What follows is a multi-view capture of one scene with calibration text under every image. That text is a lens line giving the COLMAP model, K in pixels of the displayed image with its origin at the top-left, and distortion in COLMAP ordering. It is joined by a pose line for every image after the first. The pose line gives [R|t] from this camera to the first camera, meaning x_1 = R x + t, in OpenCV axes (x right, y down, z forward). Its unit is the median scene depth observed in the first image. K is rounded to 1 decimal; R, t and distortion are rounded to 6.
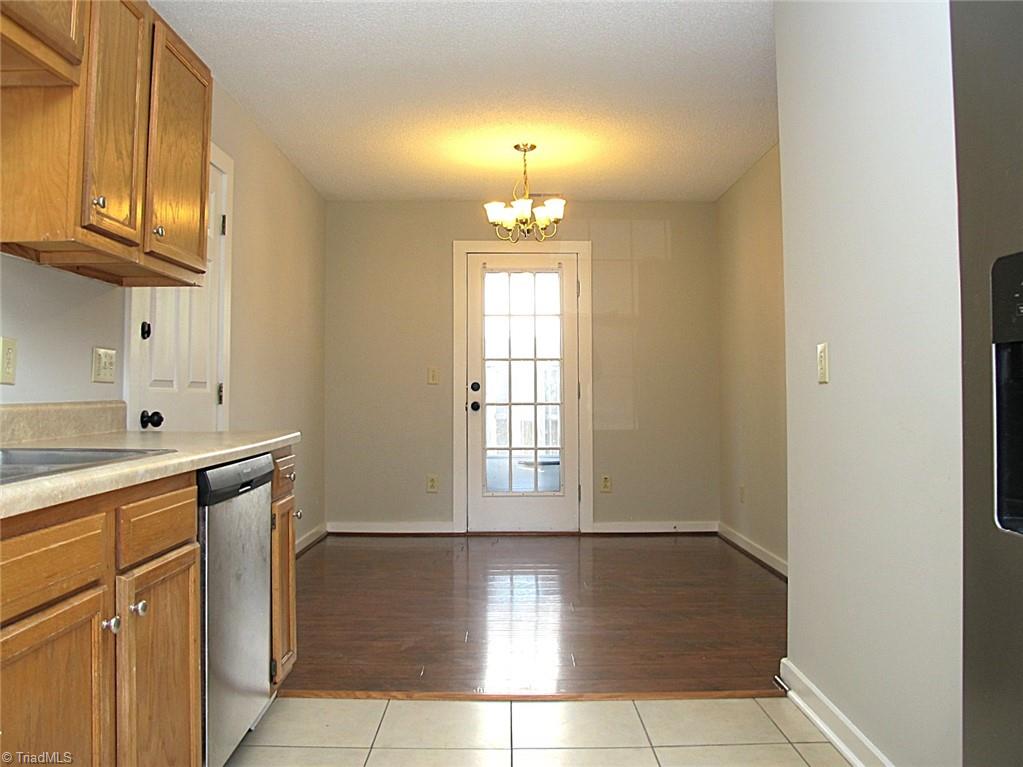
lens RADIAL K [[877.6, 0, 514.0], [0, 877.6, 382.1], [0, 0, 1]] dist [-0.129814, 0.042096]
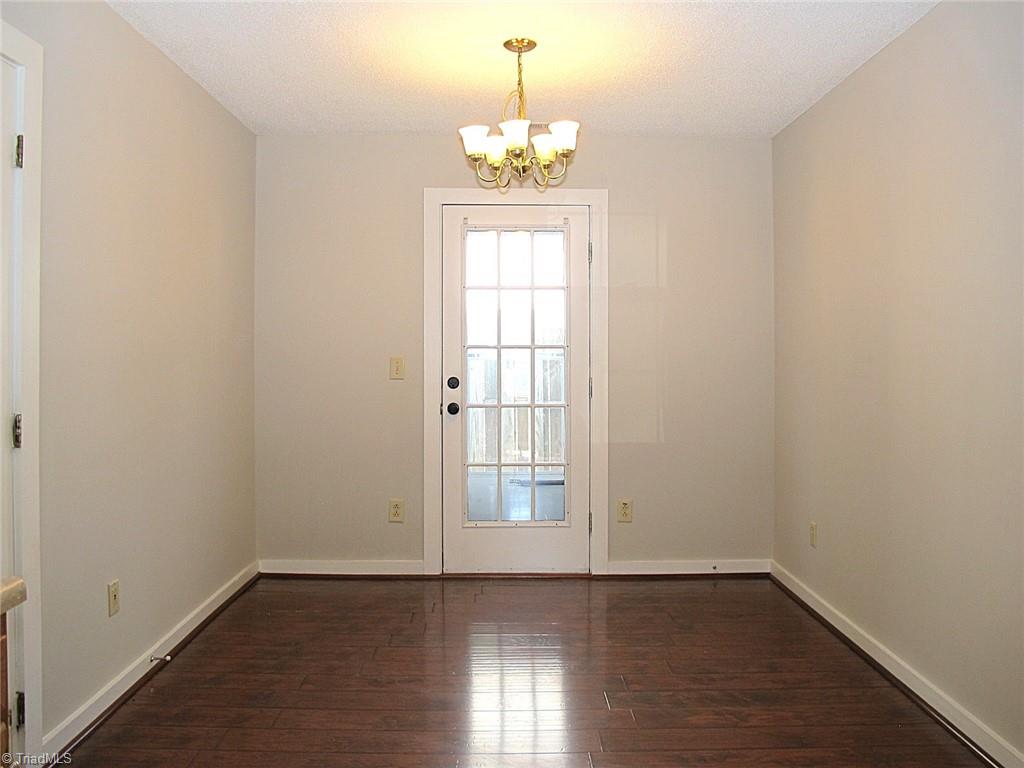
lens RADIAL K [[878.5, 0, 509.0], [0, 878.5, 384.5], [0, 0, 1]] dist [-0.129814, 0.042096]
pose [[0.999996, 0.002686, 0.000856, 0.003406], [-0.002723, 0.998896, 0.046904, -0.029157], [-0.000729, -0.046907, 0.998899, 0.247339]]
